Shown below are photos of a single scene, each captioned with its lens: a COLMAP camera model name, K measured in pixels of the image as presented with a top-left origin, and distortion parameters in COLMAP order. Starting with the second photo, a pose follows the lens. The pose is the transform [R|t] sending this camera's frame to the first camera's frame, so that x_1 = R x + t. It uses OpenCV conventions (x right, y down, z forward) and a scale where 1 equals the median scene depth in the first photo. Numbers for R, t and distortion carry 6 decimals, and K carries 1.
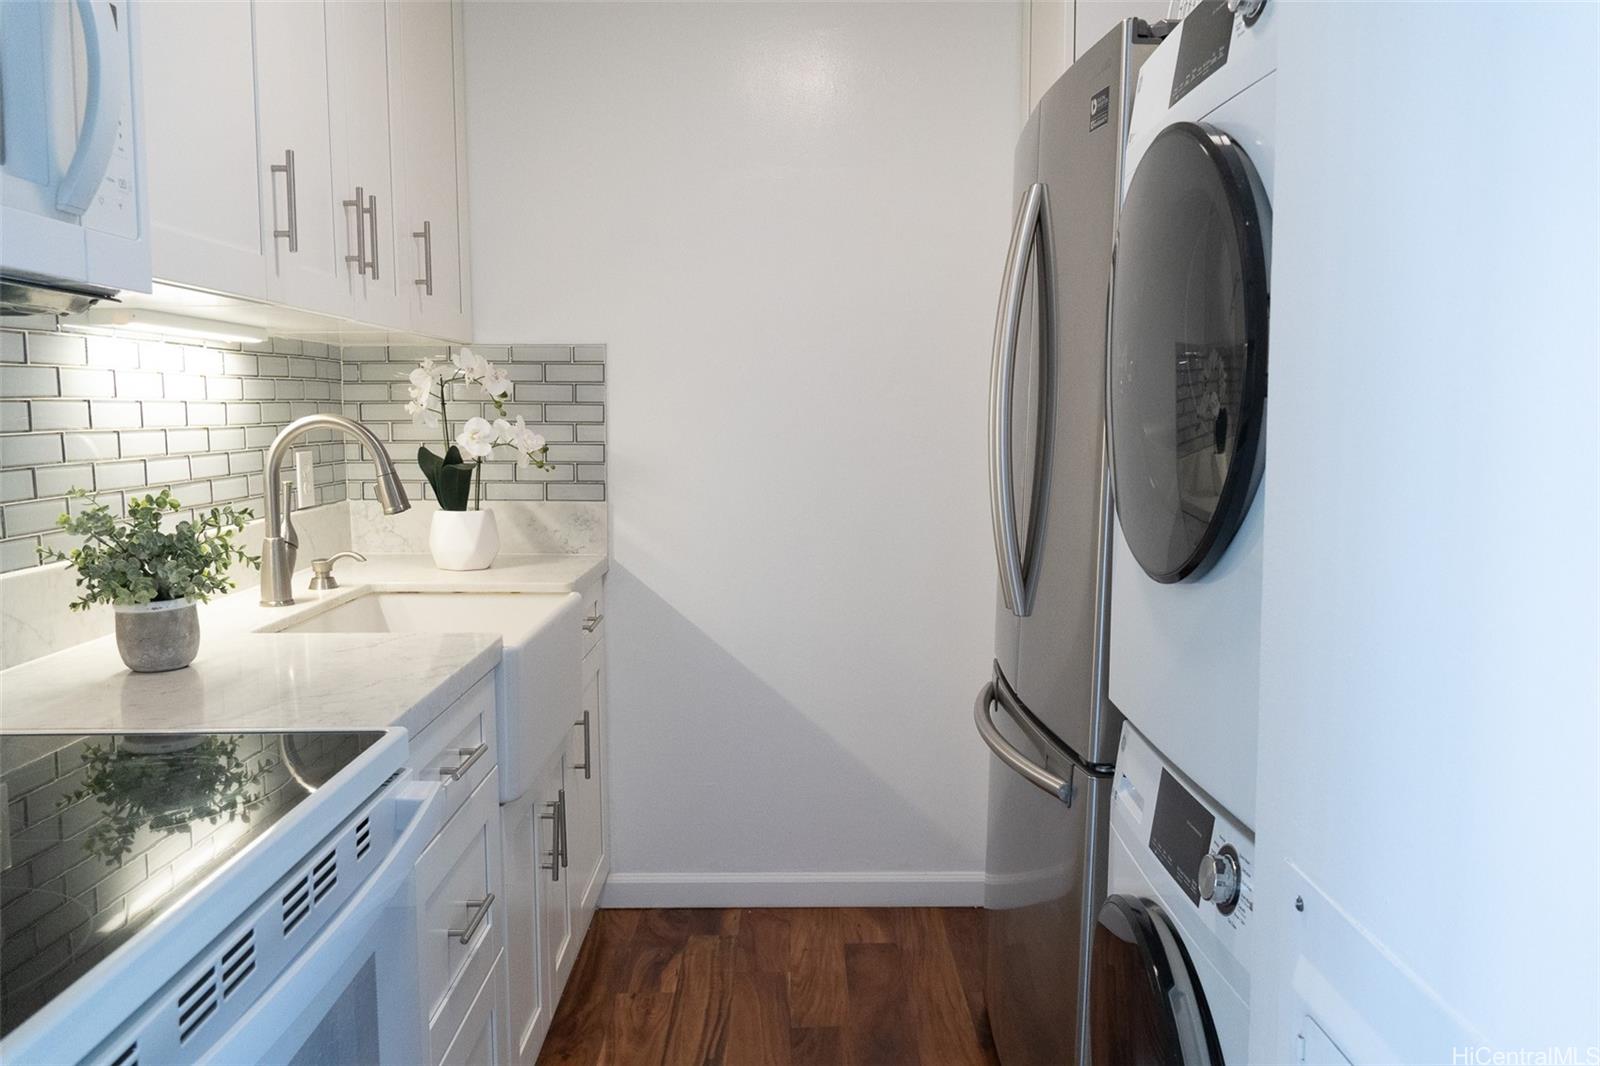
lens RADIAL K [[1208.8, 0, 799.5], [0, 1208.8, 538.9], [0, 0, 1]] dist [0.006067, -0.015434]
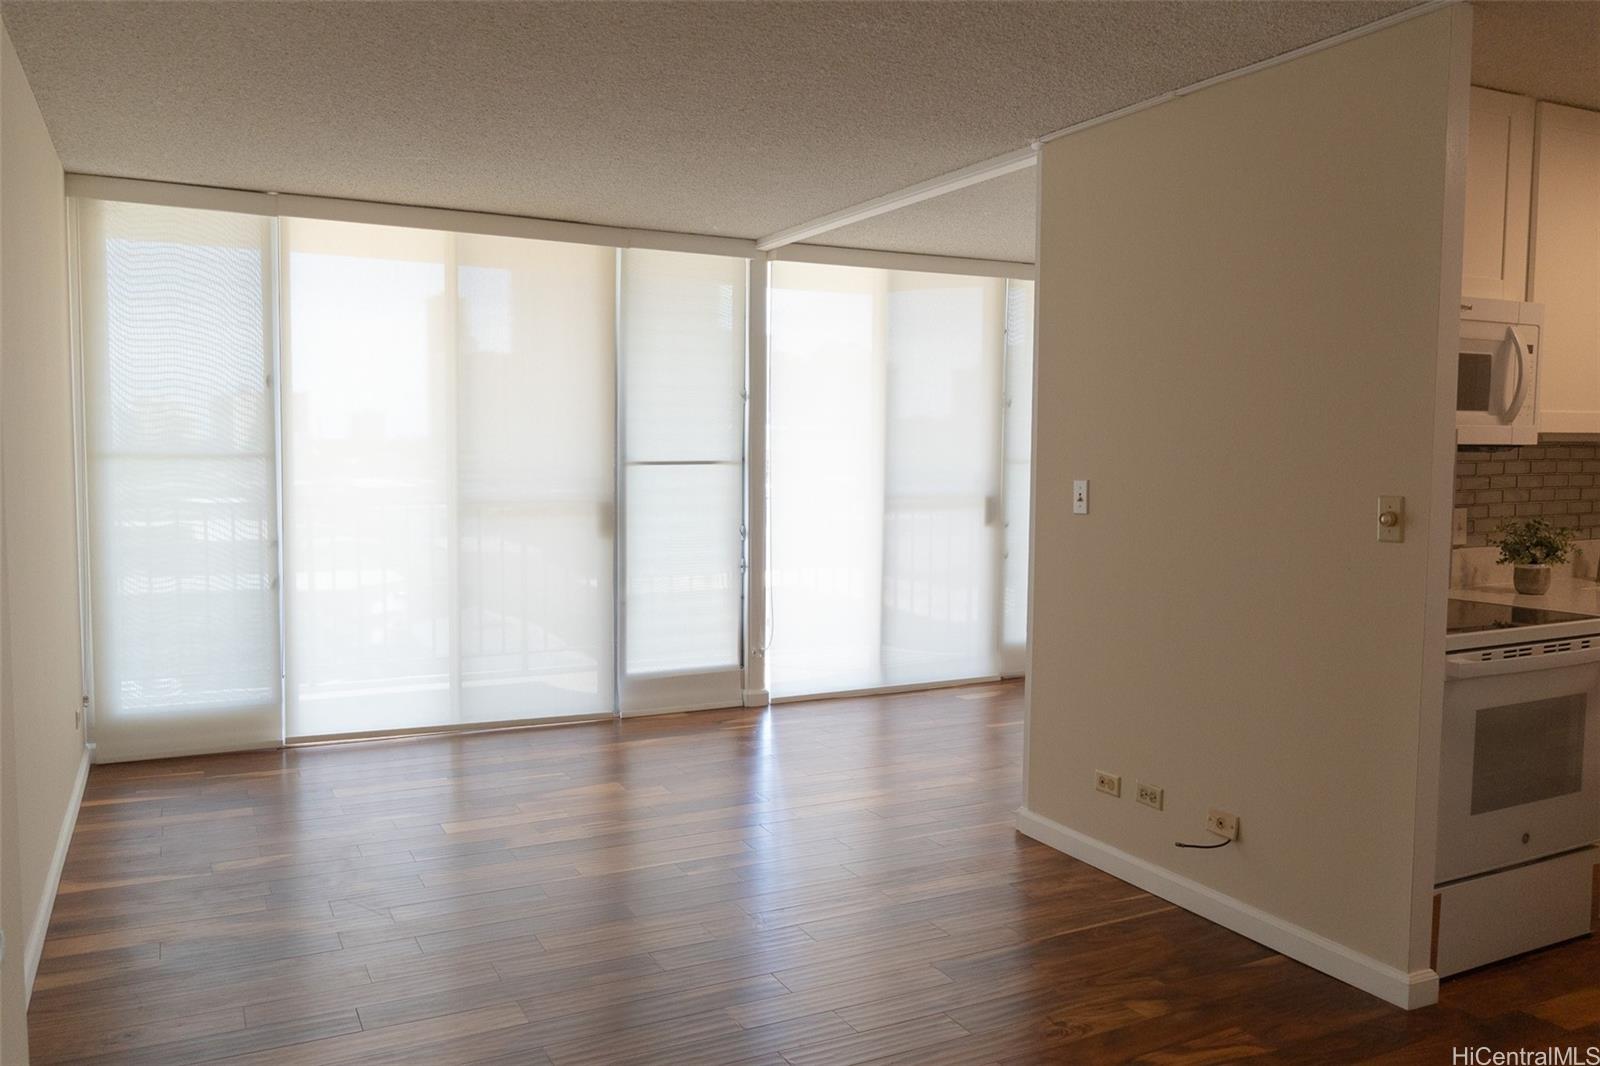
lens RADIAL K [[1208.8, 0, 795.2], [0, 1208.8, 537.9], [0, 0, 1]] dist [0.006067, -0.015434]
pose [[0.455099, 0.079702, -0.886867, 0.655640], [-0.102899, 0.994021, 0.036529, 0.045399], [0.884475, 0.074633, 0.460579, -0.989257]]
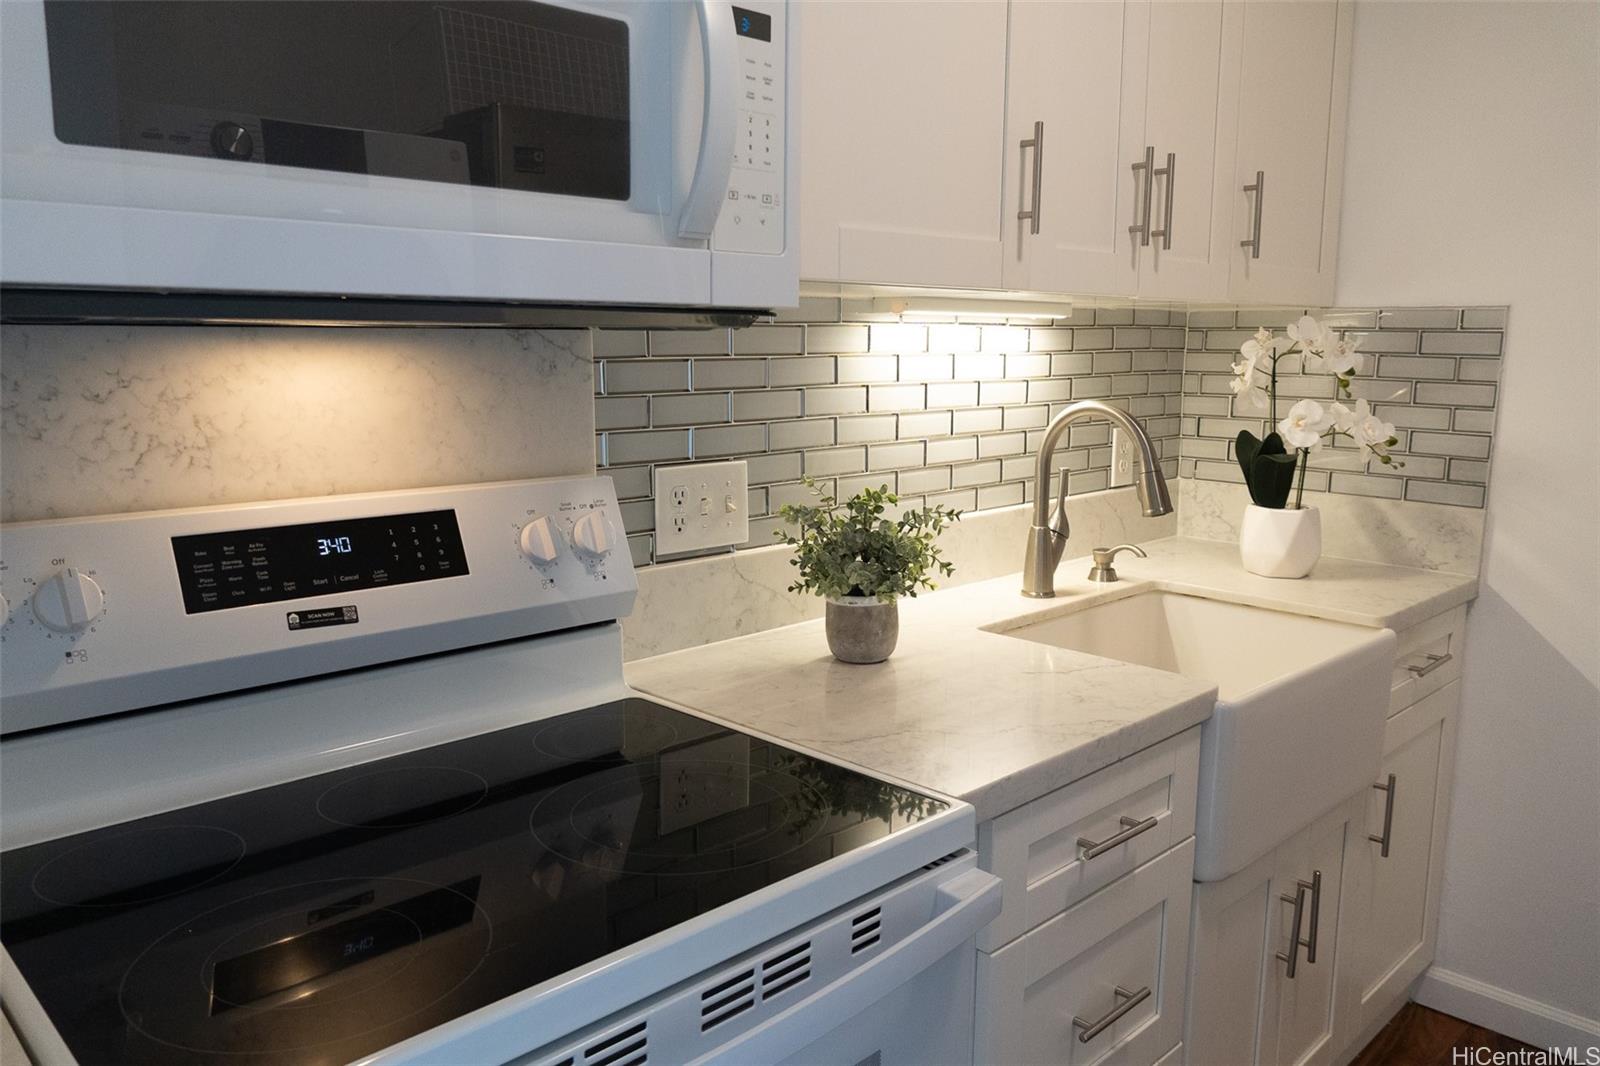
lens RADIAL K [[1208.8, 0, 802.7], [0, 1208.8, 539.1], [0, 0, 1]] dist [0.006067, -0.015434]
pose [[0.702313, 0.125712, -0.700681, 0.105065], [-0.083342, 0.992035, 0.094449, -0.064105], [0.706973, -0.007937, 0.707196, 0.180443]]
